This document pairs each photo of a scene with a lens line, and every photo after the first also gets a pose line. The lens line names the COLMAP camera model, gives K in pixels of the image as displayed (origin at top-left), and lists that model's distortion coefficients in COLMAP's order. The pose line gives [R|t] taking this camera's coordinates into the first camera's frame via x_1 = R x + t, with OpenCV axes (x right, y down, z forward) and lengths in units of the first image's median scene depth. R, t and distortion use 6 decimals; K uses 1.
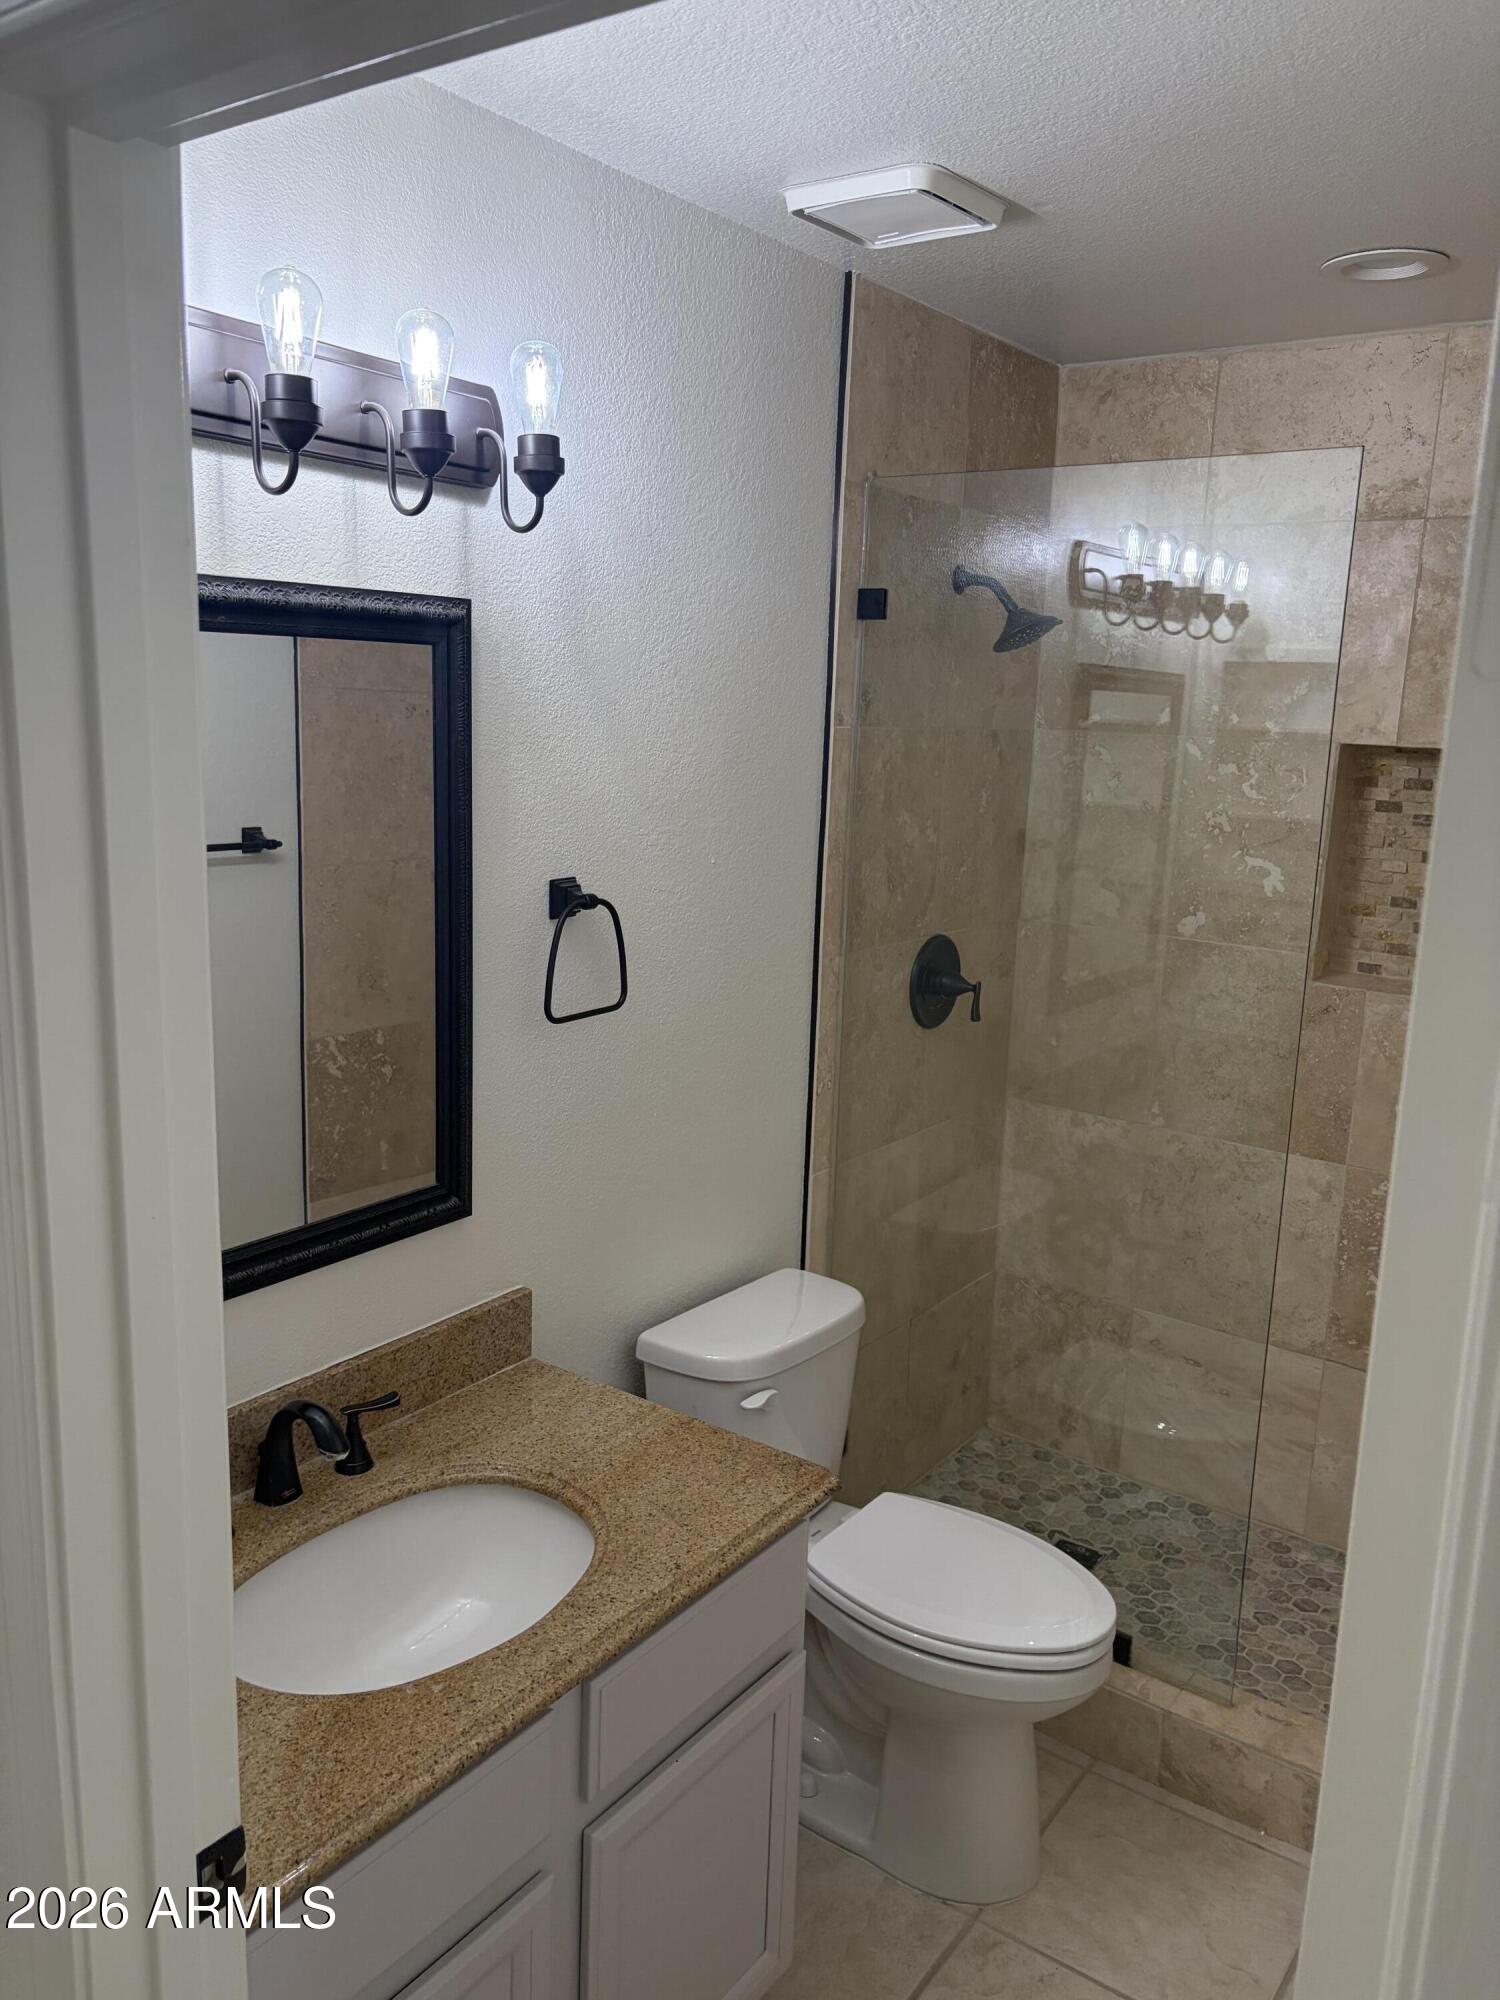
lens RADIAL K [[1521.3, 0, 753.8], [0, 1521.3, 1003.8], [0, 0, 1]] dist [0.036099, -0.045801]
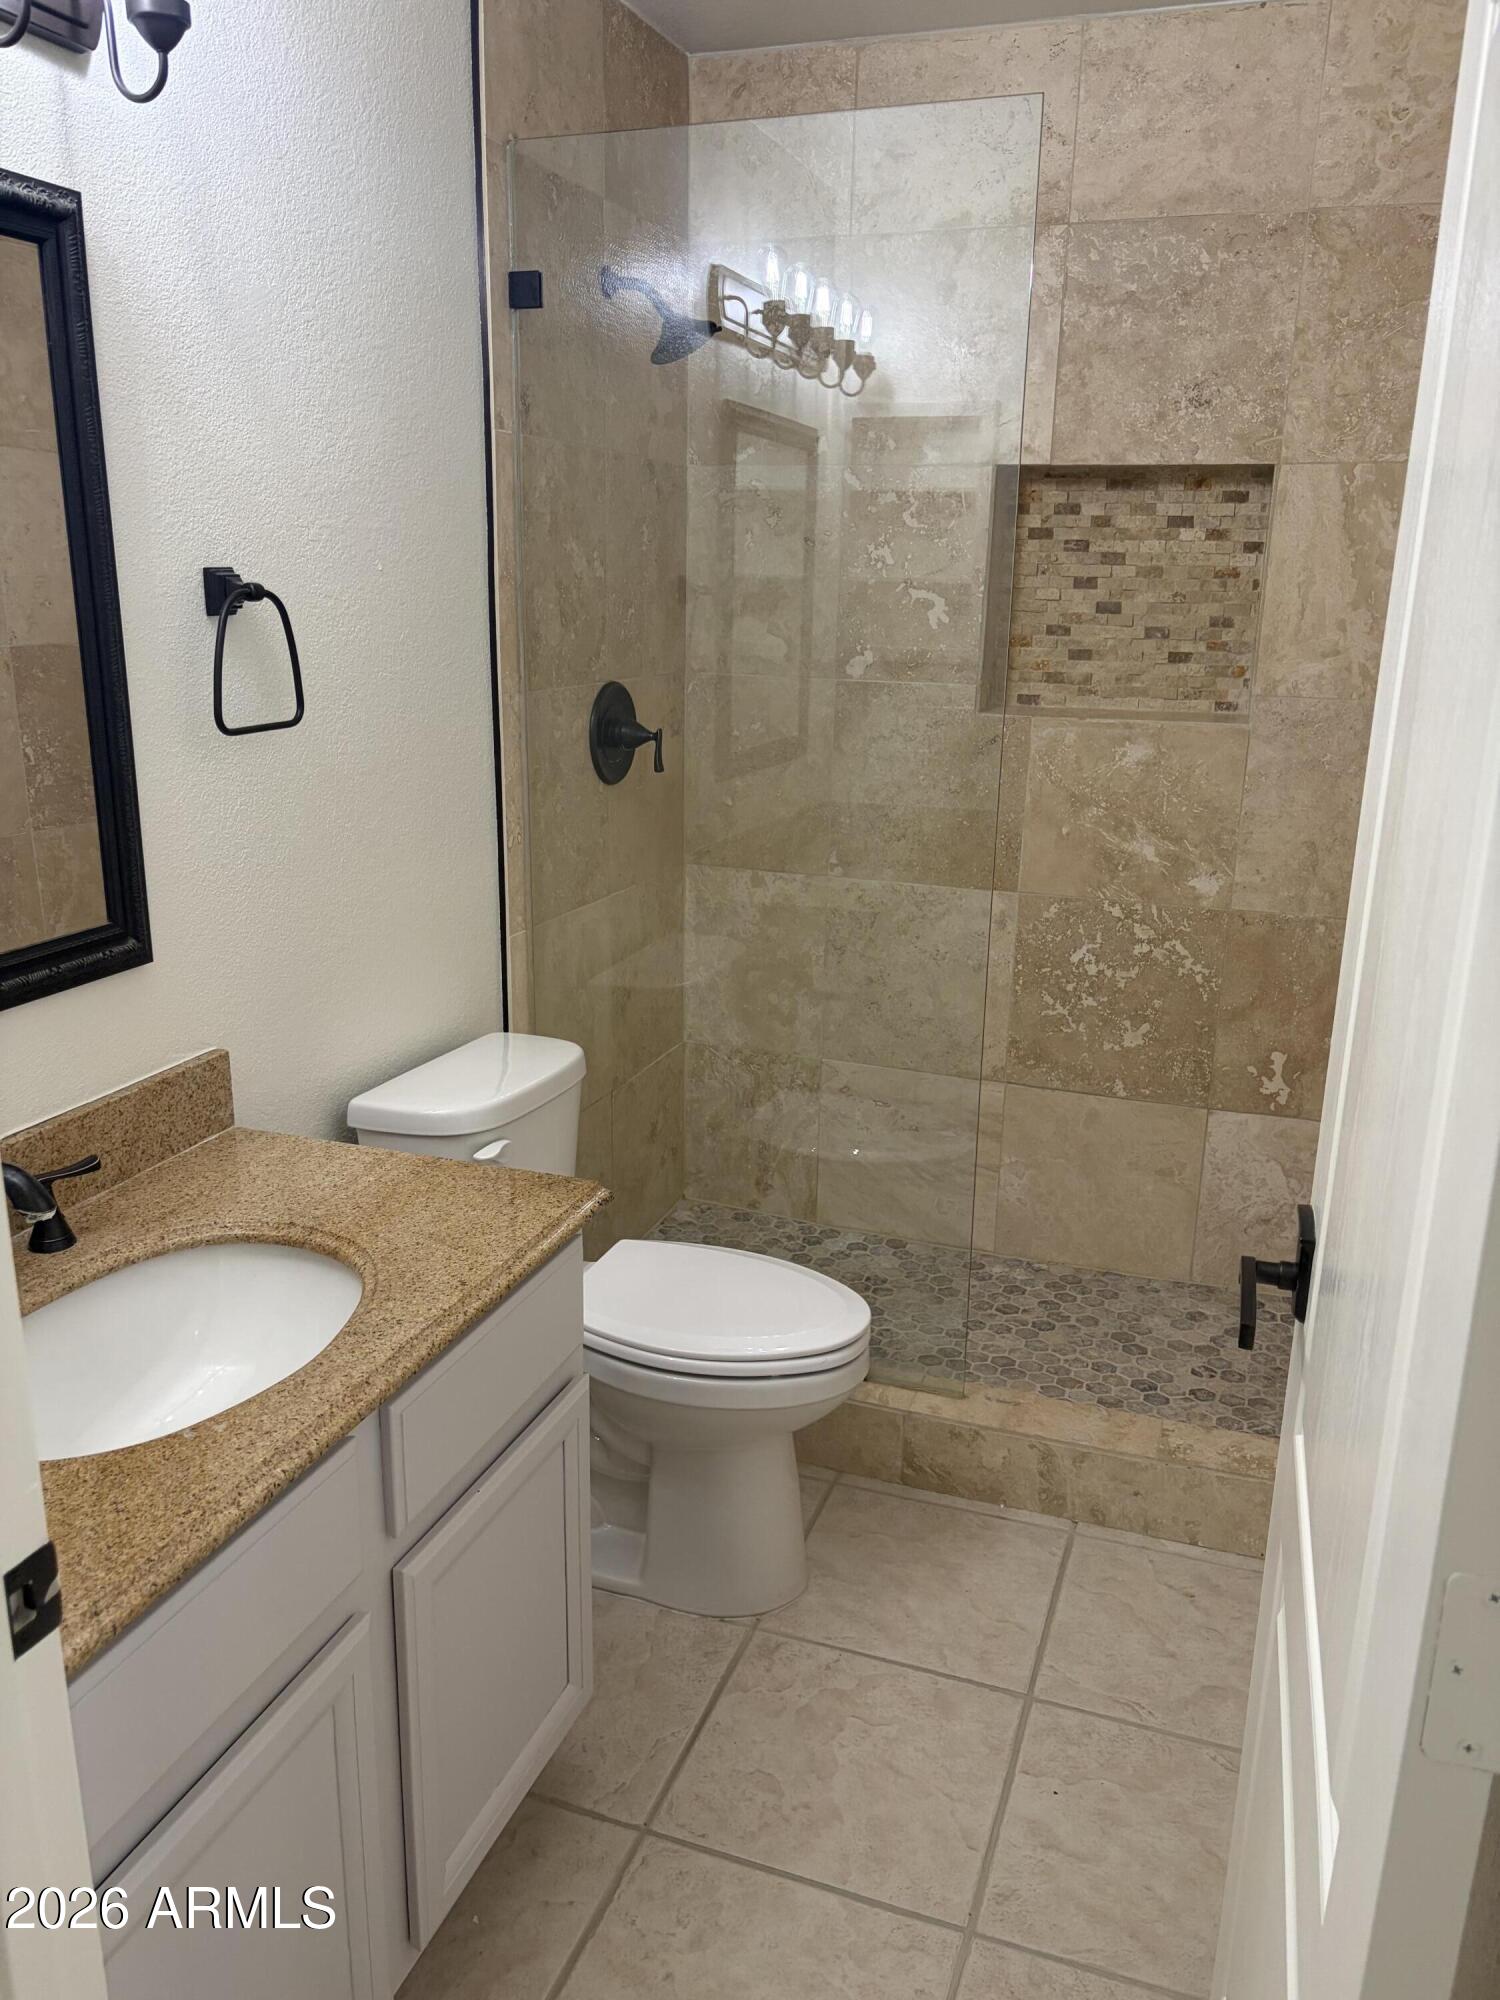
lens RADIAL K [[1521.3, 0, 749.4], [0, 1521.3, 1006.5], [0, 0, 1]] dist [0.036099, -0.045801]
pose [[0.964622, -0.093306, 0.246571, -0.057095], [0.069599, 0.992224, 0.103190, 0.074653], [-0.254282, -0.082378, 0.963615, 0.057397]]
